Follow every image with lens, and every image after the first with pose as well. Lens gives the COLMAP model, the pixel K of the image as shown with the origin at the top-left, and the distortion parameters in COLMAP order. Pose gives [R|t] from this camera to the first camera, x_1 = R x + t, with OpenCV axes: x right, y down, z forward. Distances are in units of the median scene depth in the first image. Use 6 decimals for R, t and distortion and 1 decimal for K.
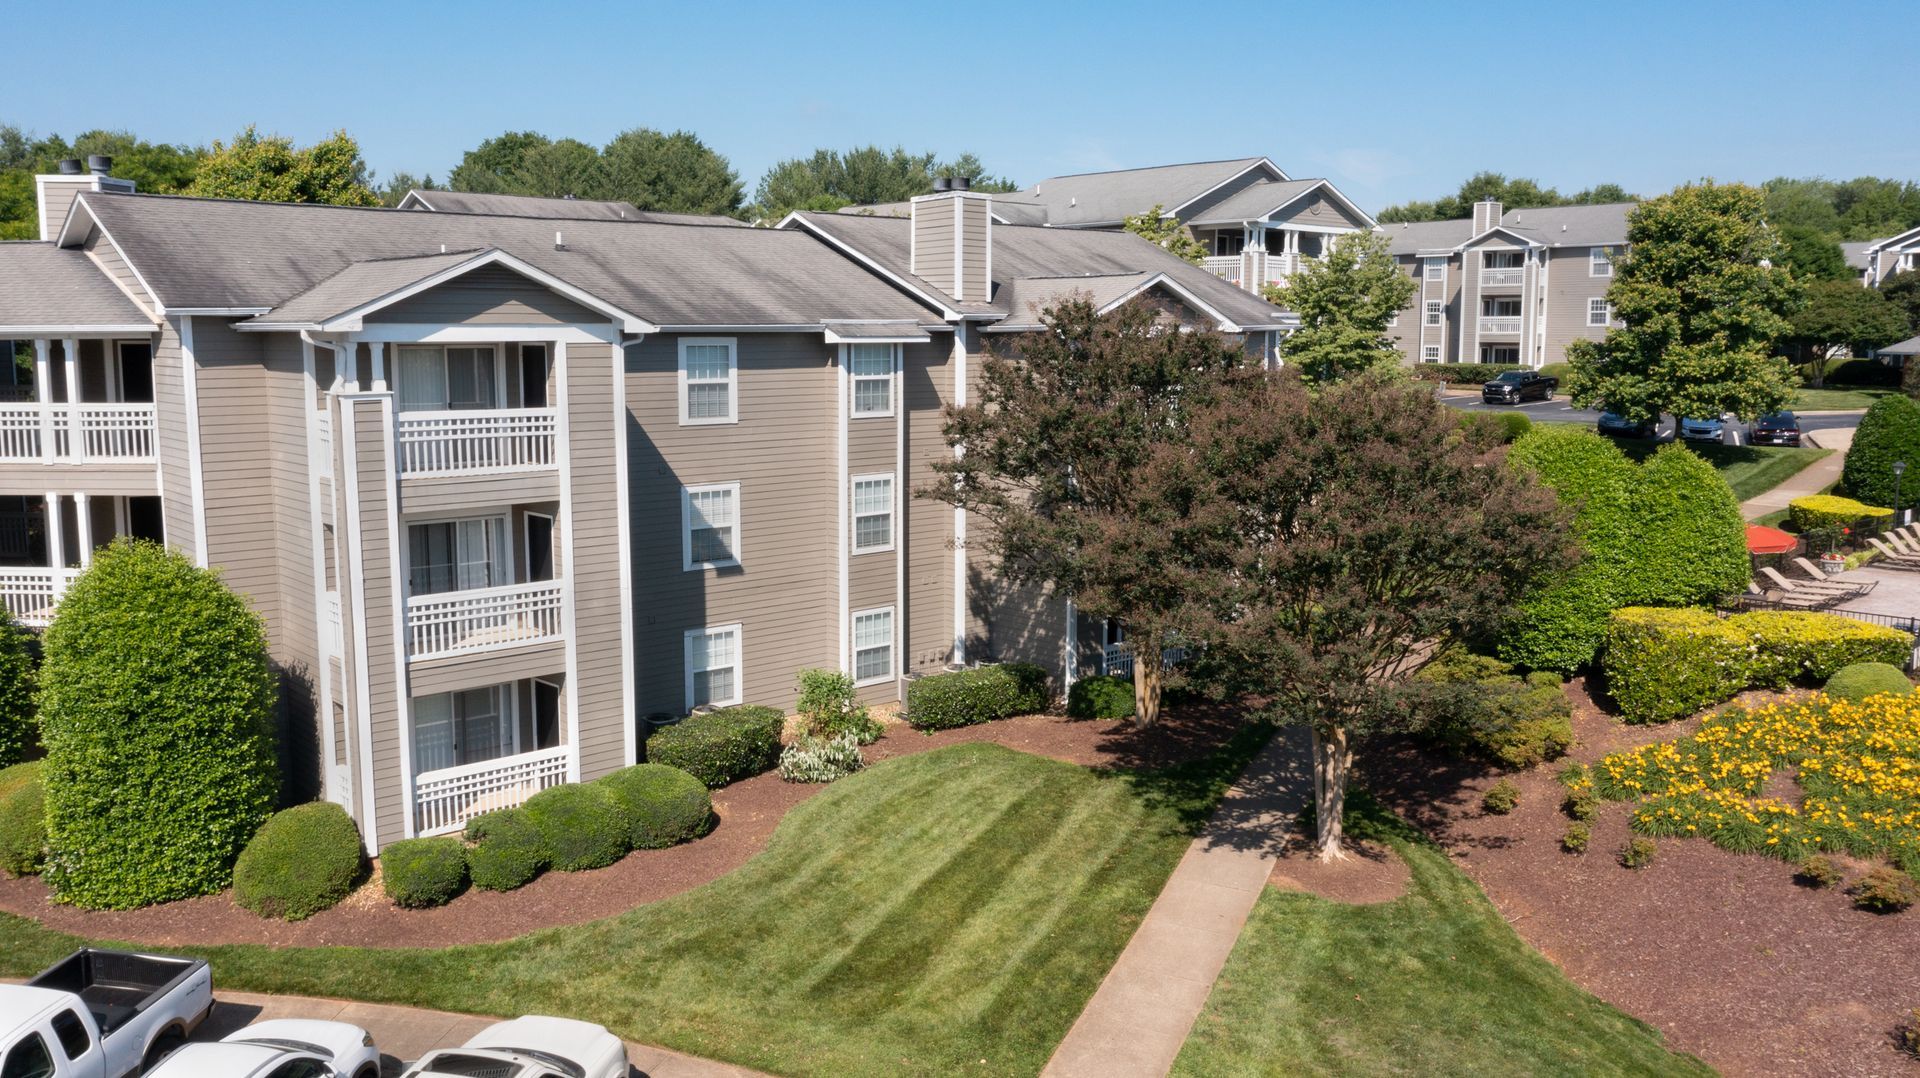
lens RADIAL K [[1525.7, 0, 954.2], [0, 1525.7, 578.7], [0, 0, 1]] dist [-0.005059, 0.002168]
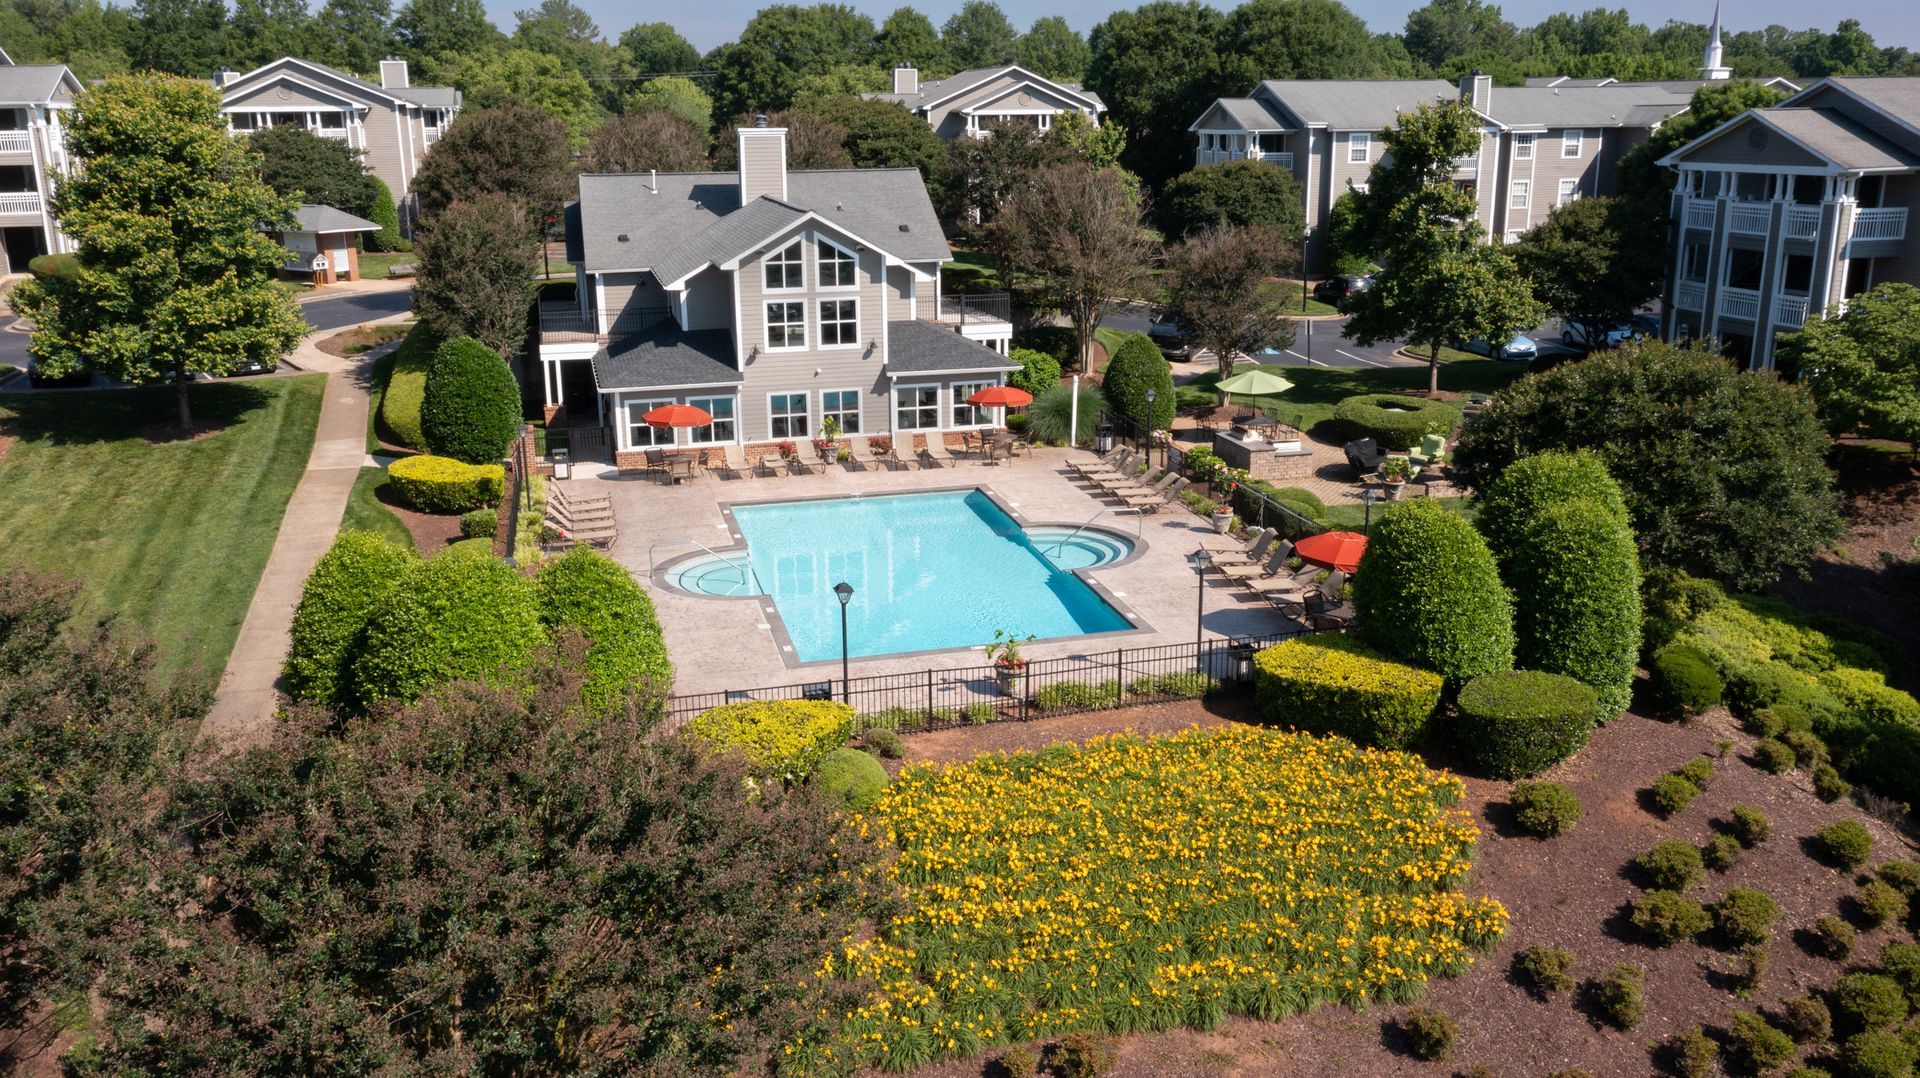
lens RADIAL K [[1525.7, 0, 965.9], [0, 1525.7, 517.7], [0, 0, 1]] dist [-0.005059, 0.002168]
pose [[0.464744, -0.222105, 0.857136, -0.050540], [0.145731, 0.974014, 0.173375, -0.112923], [-0.873370, 0.044336, 0.485035, 0.248977]]
